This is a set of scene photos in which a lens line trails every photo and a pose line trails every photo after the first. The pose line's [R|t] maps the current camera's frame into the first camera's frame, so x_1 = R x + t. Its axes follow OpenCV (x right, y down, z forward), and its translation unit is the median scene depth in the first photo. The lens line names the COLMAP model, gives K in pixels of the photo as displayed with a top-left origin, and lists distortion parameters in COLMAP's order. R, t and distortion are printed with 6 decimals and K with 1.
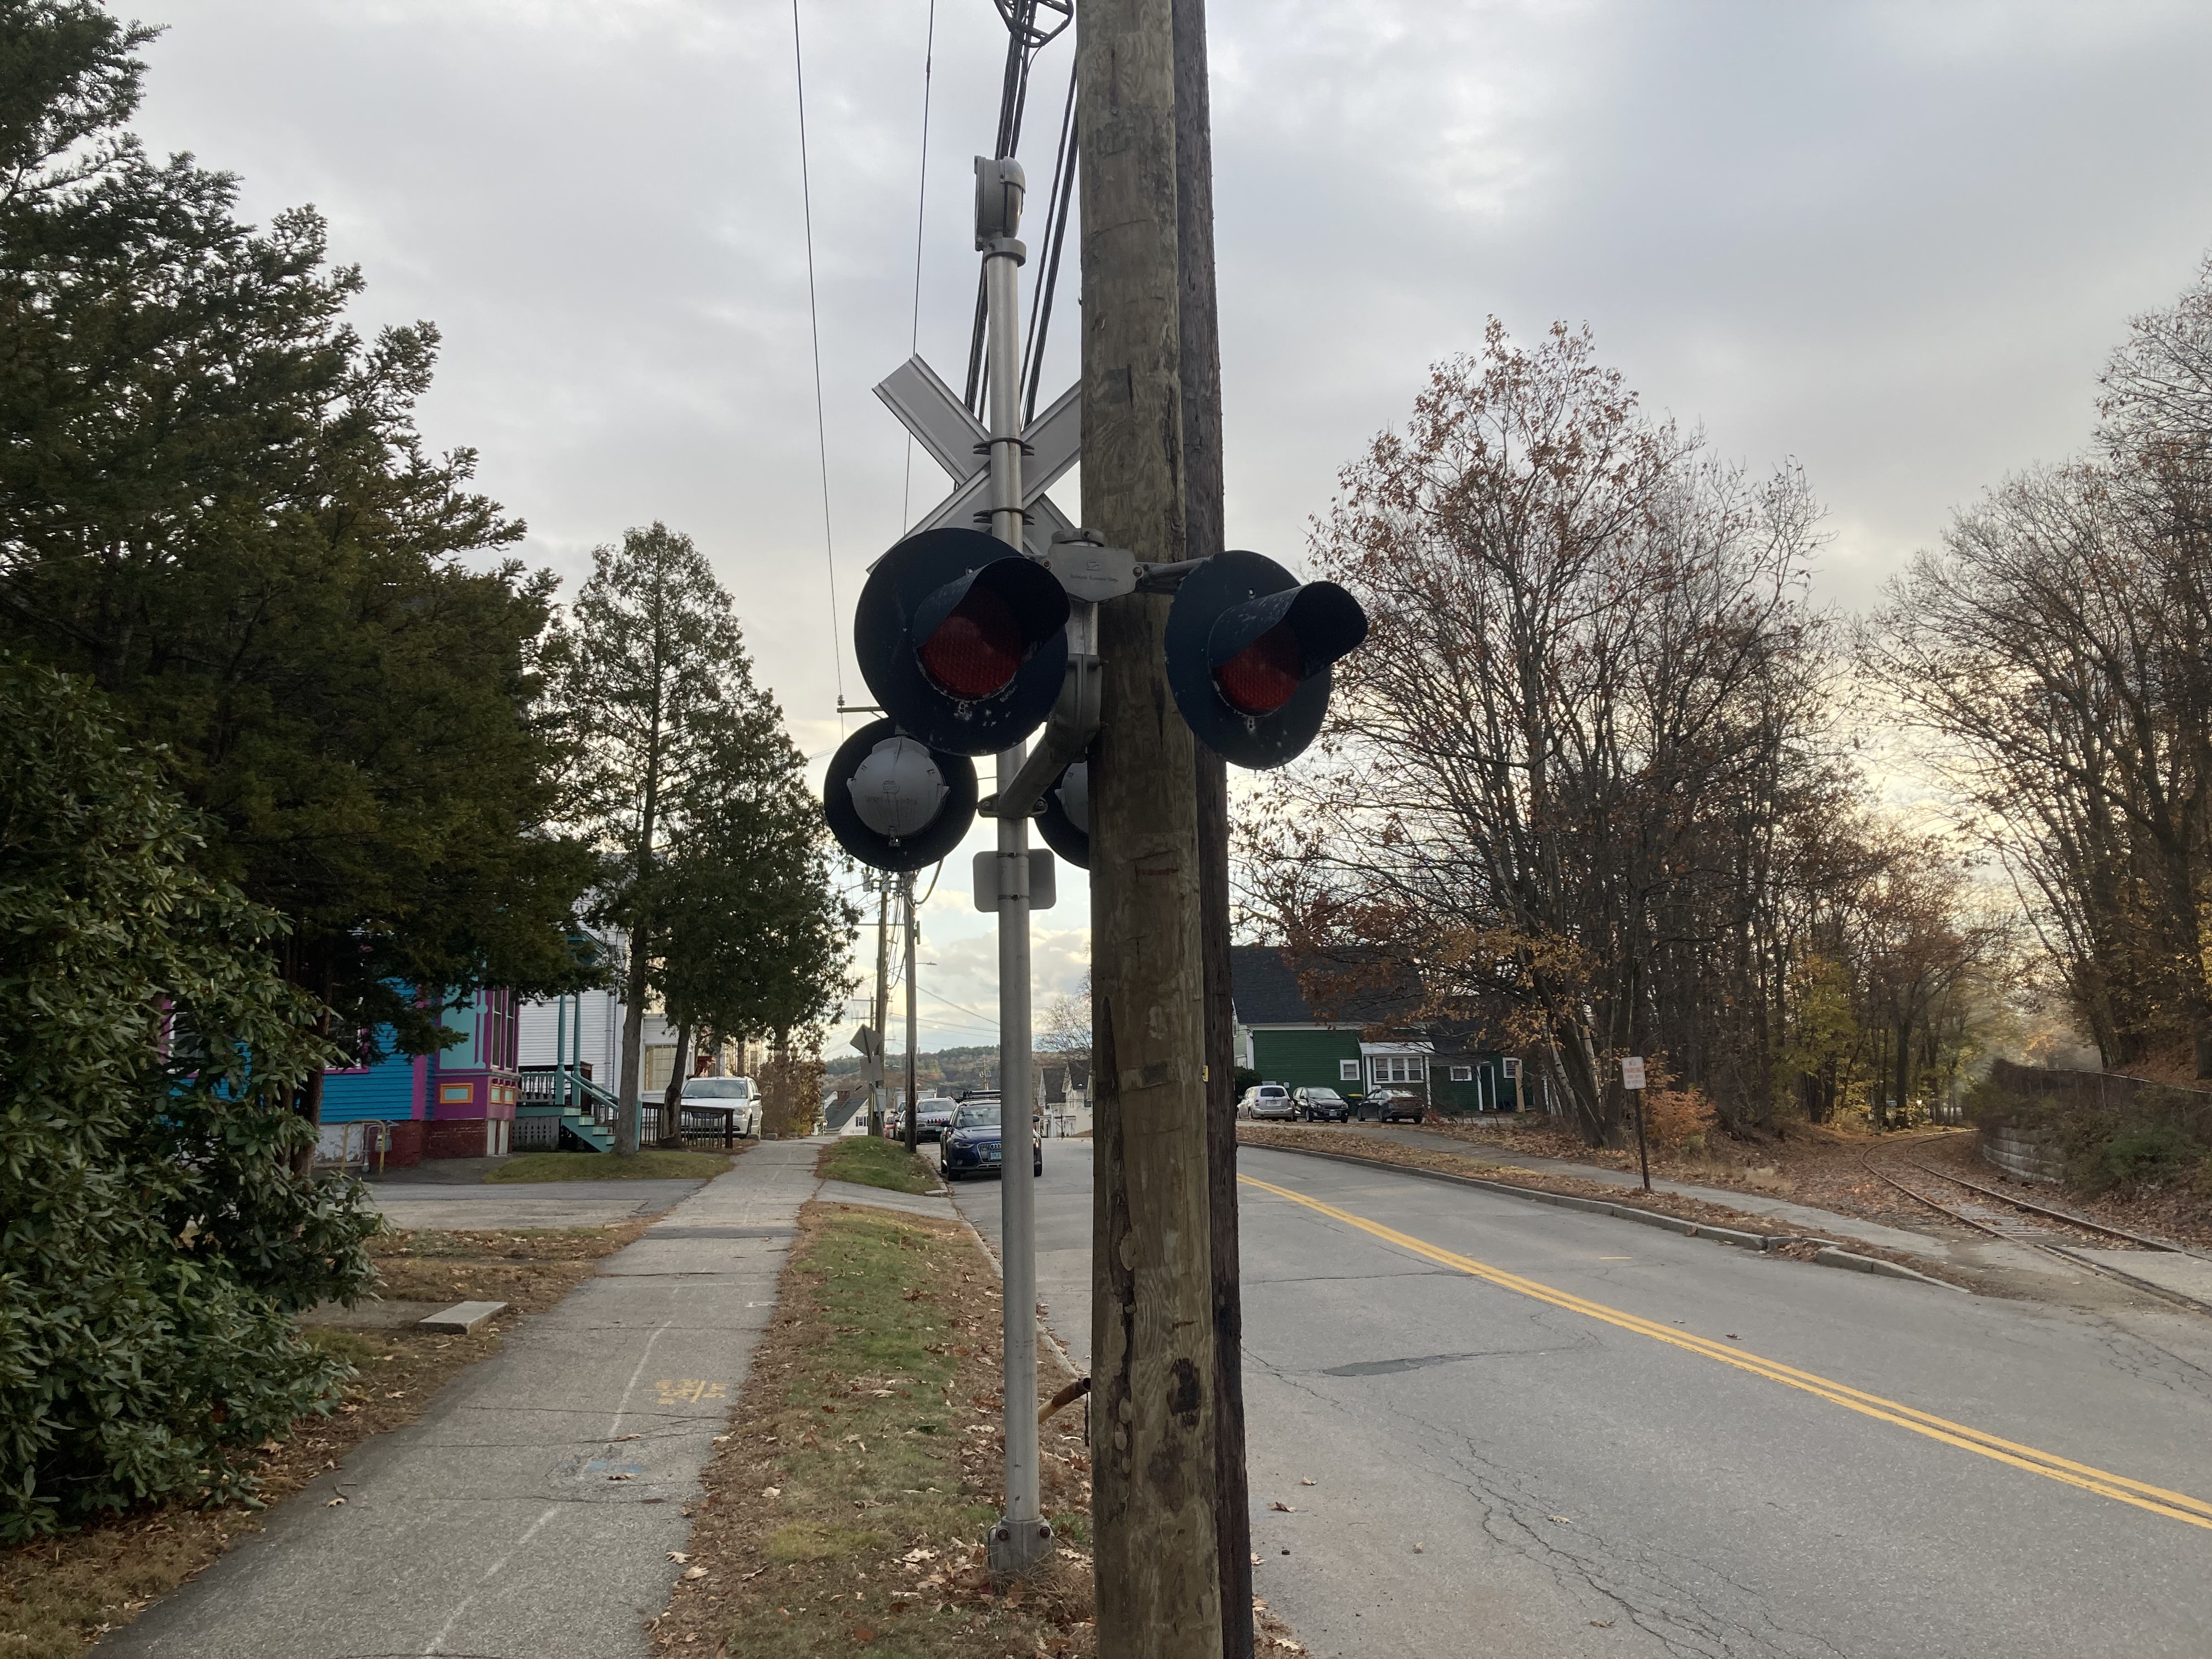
lens RADIAL K [[1708.5, 0, 1106.0], [0, 1708.5, 829.5], [0, 0, 1]] dist [0.005647, -0.001175]
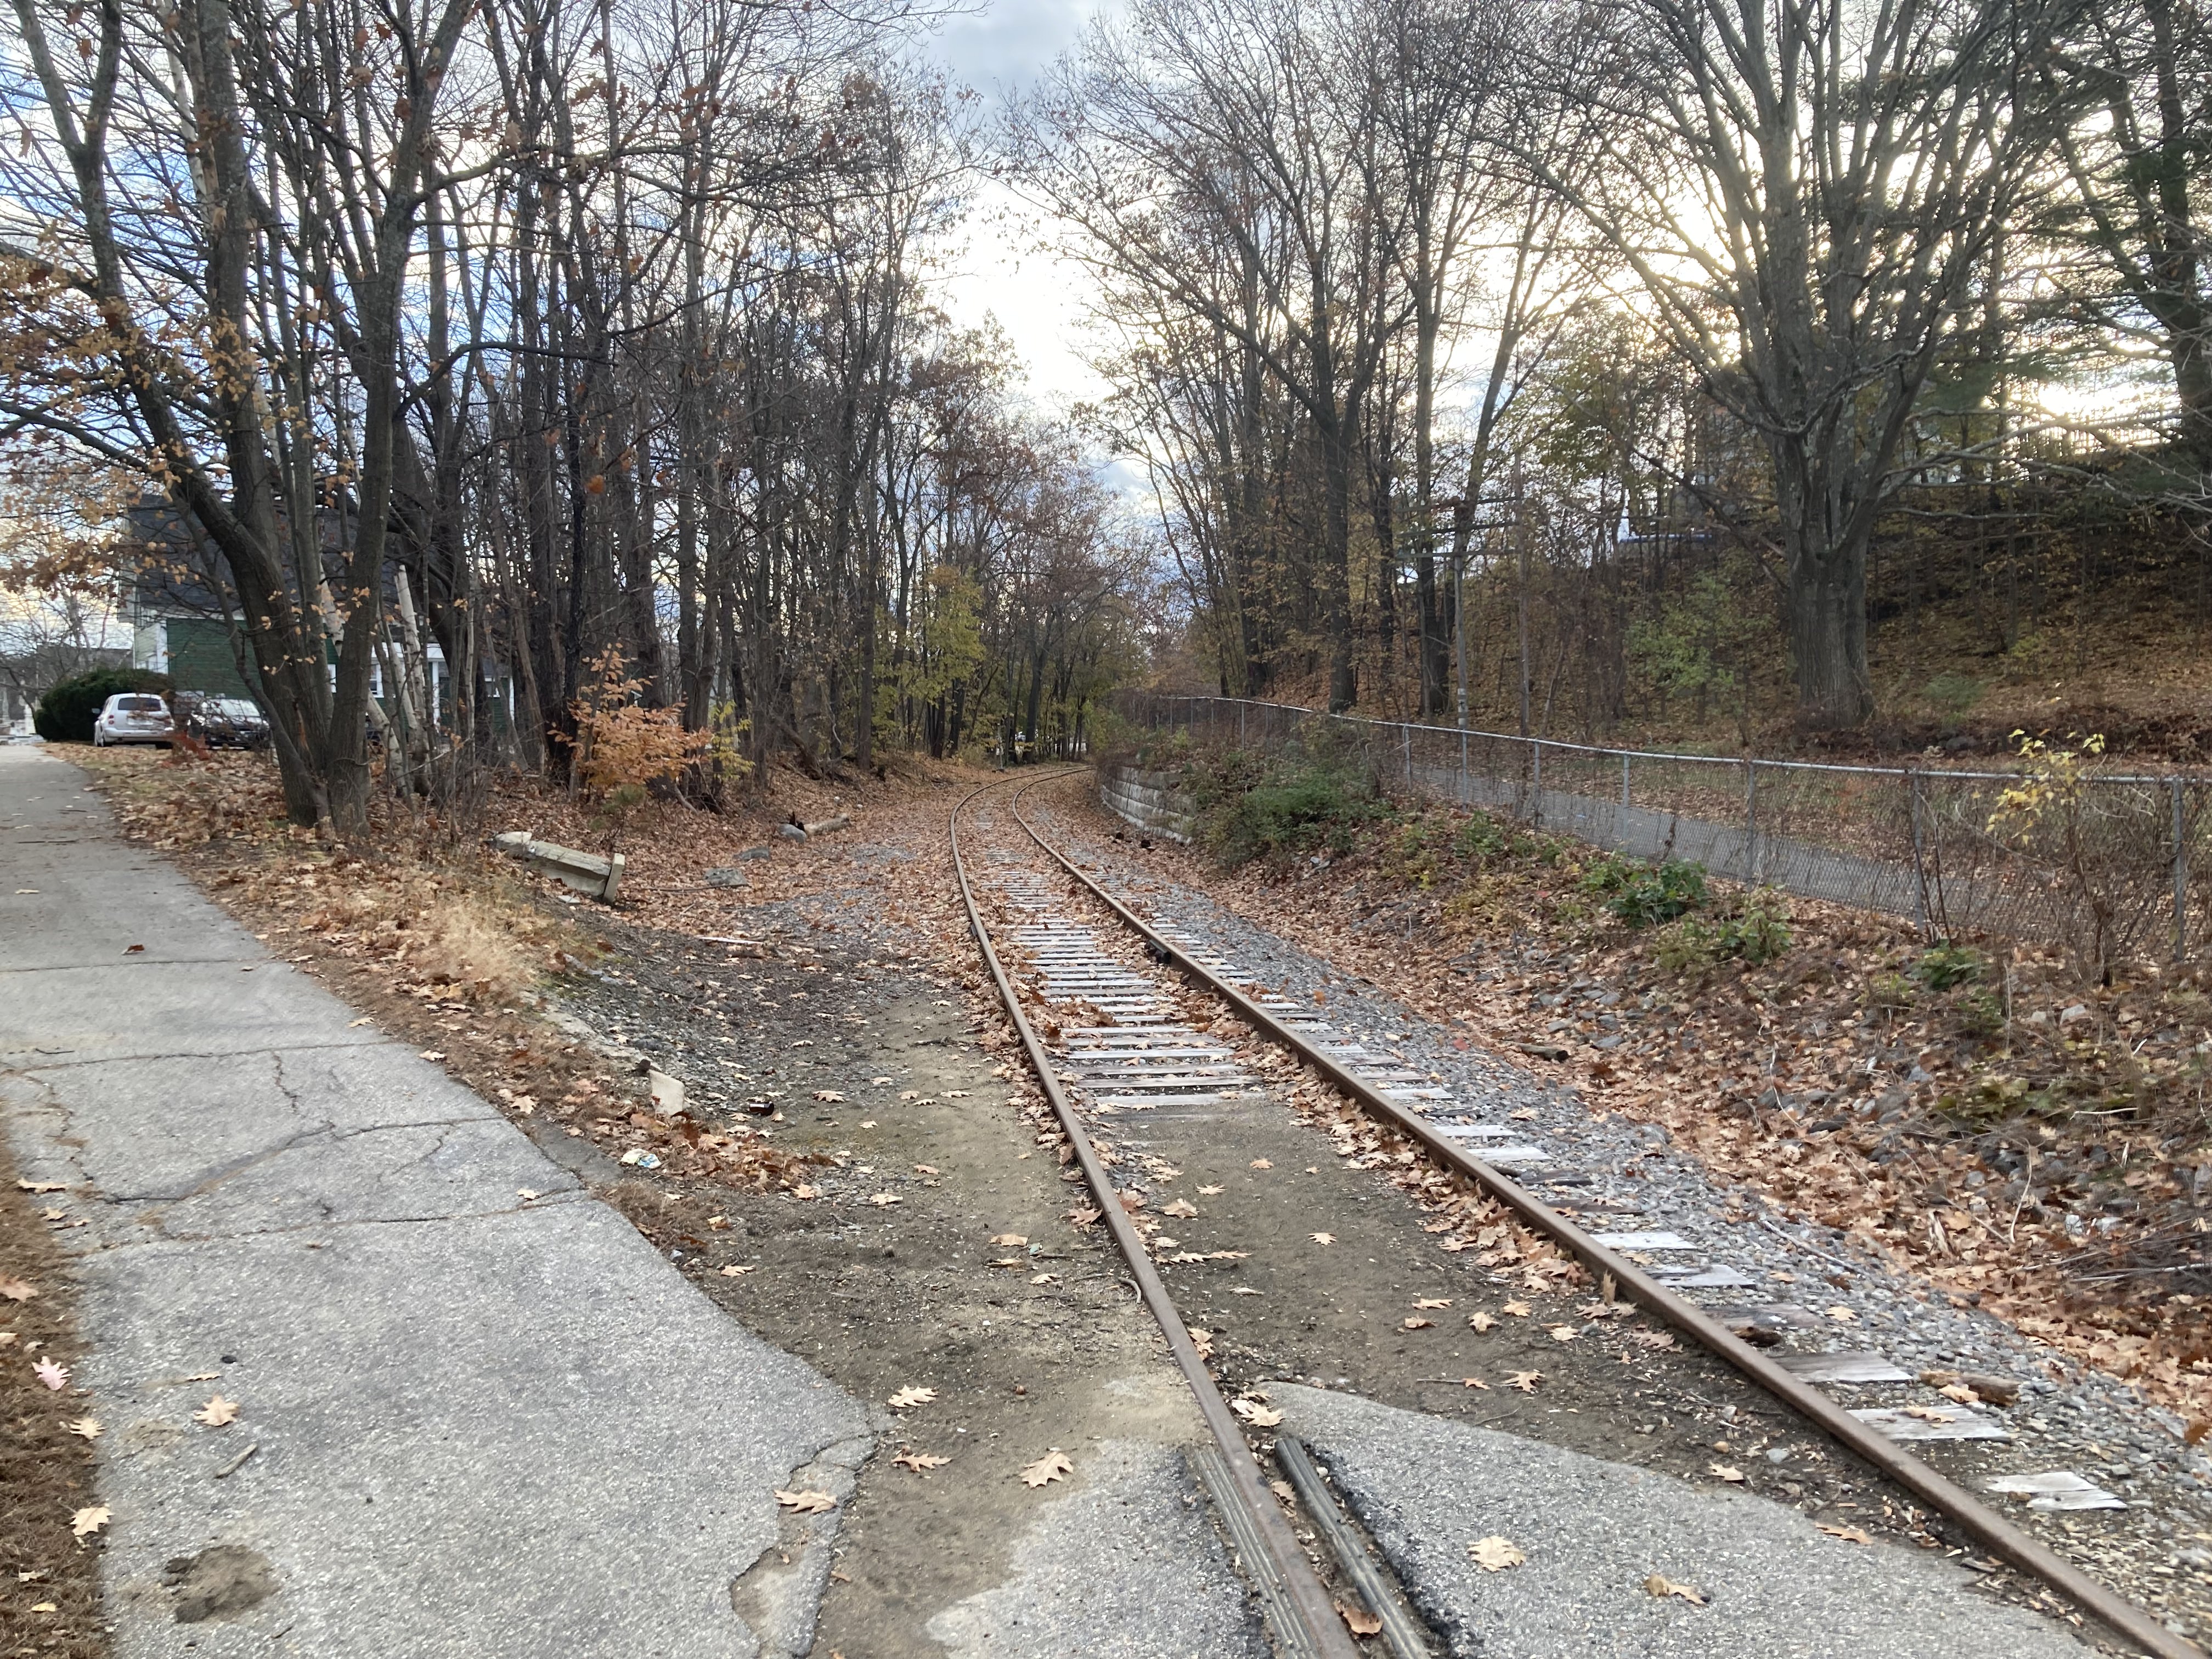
lens RADIAL K [[1708.5, 0, 1106.0], [0, 1708.5, 829.5], [0, 0, 1]] dist [0.005647, -0.001175]
pose [[0.892441, -0.008623, 0.451081, 0.132273], [-0.087769, 0.977397, 0.192332, 0.042335], [-0.442544, -0.211236, 0.871513, 0.256261]]
